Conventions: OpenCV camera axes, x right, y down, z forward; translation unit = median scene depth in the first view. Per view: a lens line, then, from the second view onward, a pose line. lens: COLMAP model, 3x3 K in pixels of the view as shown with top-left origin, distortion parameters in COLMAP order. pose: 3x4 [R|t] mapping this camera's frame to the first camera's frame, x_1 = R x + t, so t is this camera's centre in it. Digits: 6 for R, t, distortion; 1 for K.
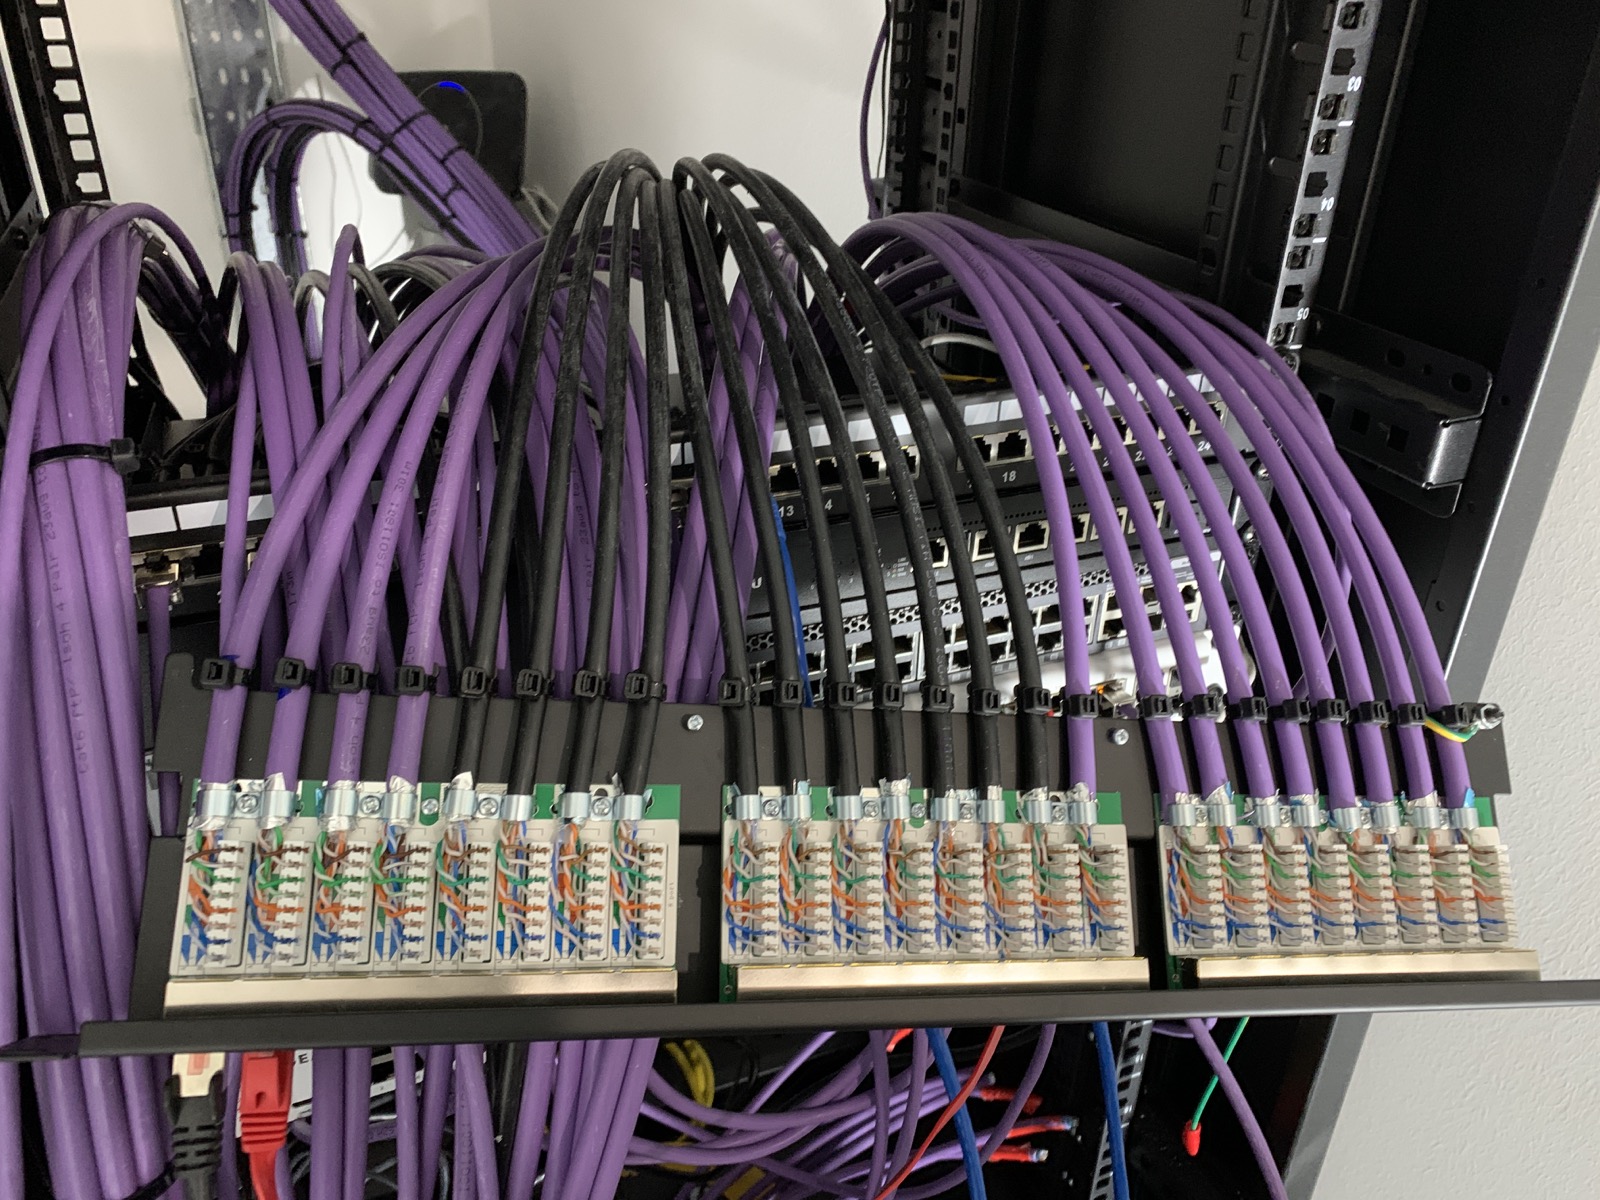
lens RADIAL K [[1220.5, 0, 800.0], [0, 1220.5, 600.0], [0, 0, 1]] dist [0.015125, 0.000568]
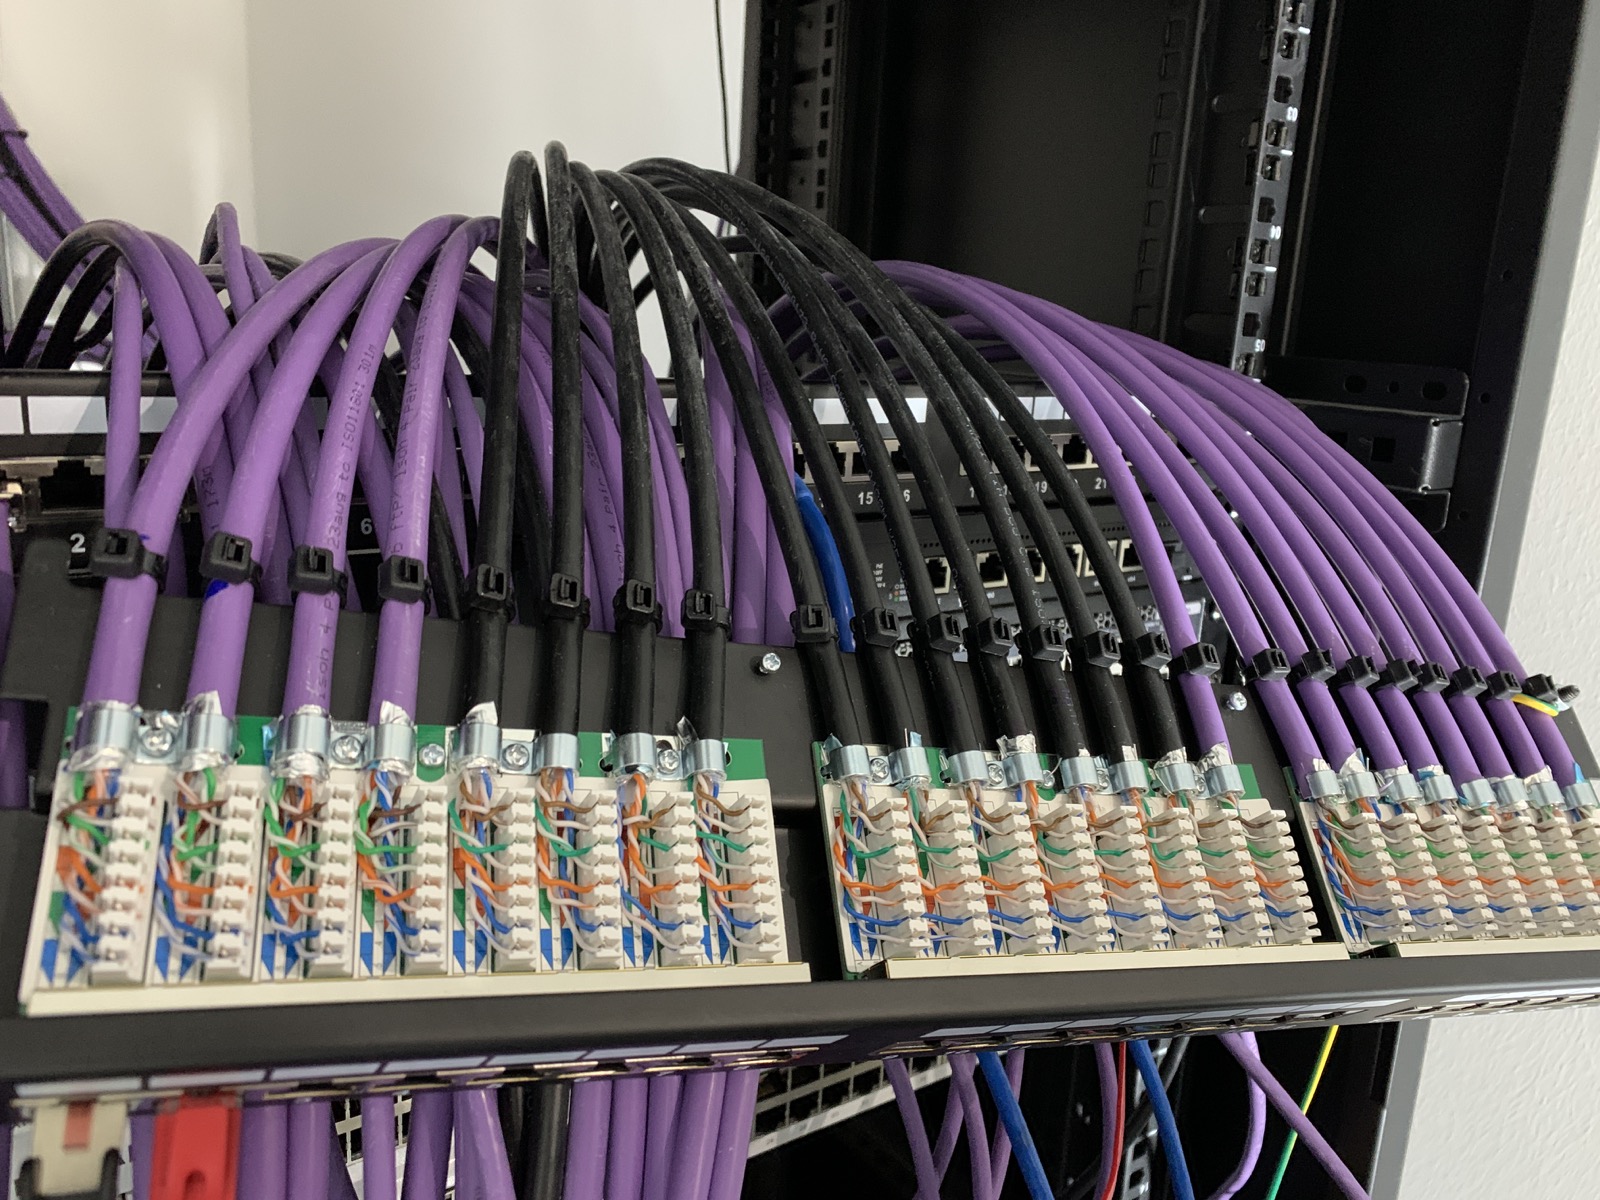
lens RADIAL K [[1248.7, 0, 818.8], [0, 1248.7, 595.6], [0, 0, 1]] dist [-0.001353, 0.016253]
pose [[0.976072, -0.023053, 0.216221, -0.233600], [0.075698, 0.968189, -0.238493, 0.259046], [-0.203845, 0.249154, 0.946768, 0.260967]]
